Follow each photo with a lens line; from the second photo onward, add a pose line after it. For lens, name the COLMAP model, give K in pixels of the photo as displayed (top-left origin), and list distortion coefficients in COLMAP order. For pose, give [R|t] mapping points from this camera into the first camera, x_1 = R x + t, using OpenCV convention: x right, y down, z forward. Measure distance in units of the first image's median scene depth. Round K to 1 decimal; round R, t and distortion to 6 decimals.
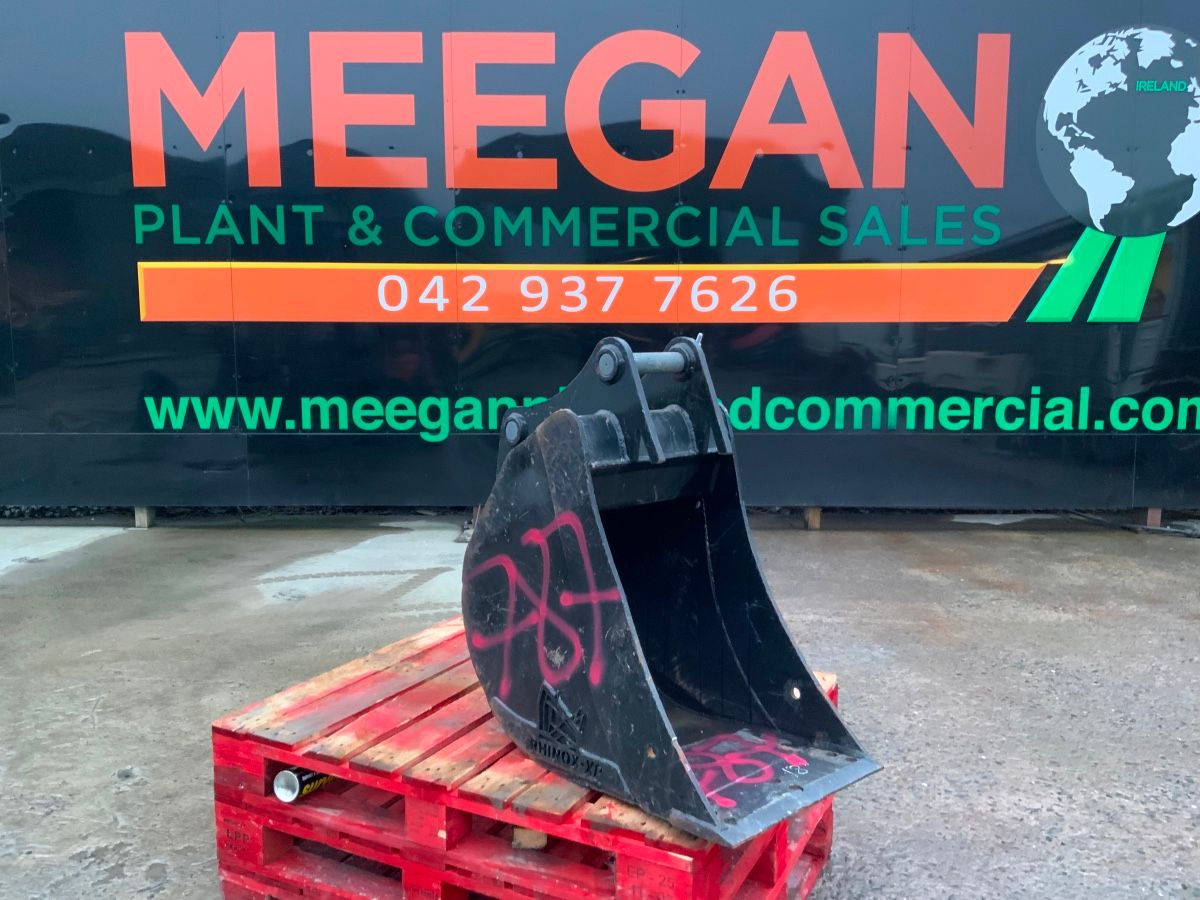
lens RADIAL K [[999.8, 0, 601.7], [0, 999.8, 448.8], [0, 0, 1]] dist [0.038908, -0.075051]
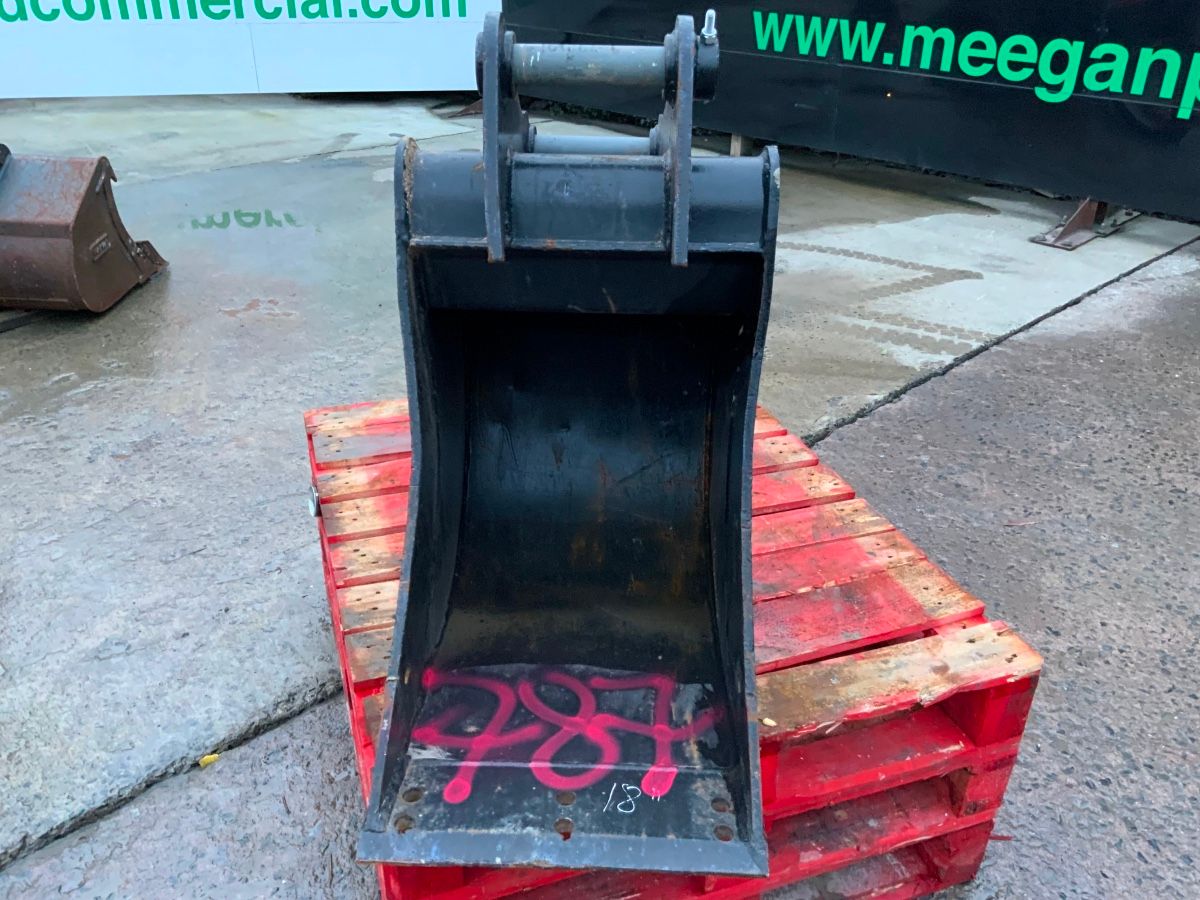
lens RADIAL K [[999.8, 0, 600.2], [0, 999.8, 453.3], [0, 0, 1]] dist [0.038908, -0.075051]
pose [[0.716079, 0.340435, -0.609373, 0.143357], [-0.095138, 0.912457, 0.397960, -0.034782], [0.691506, -0.226996, 0.685779, 0.180685]]
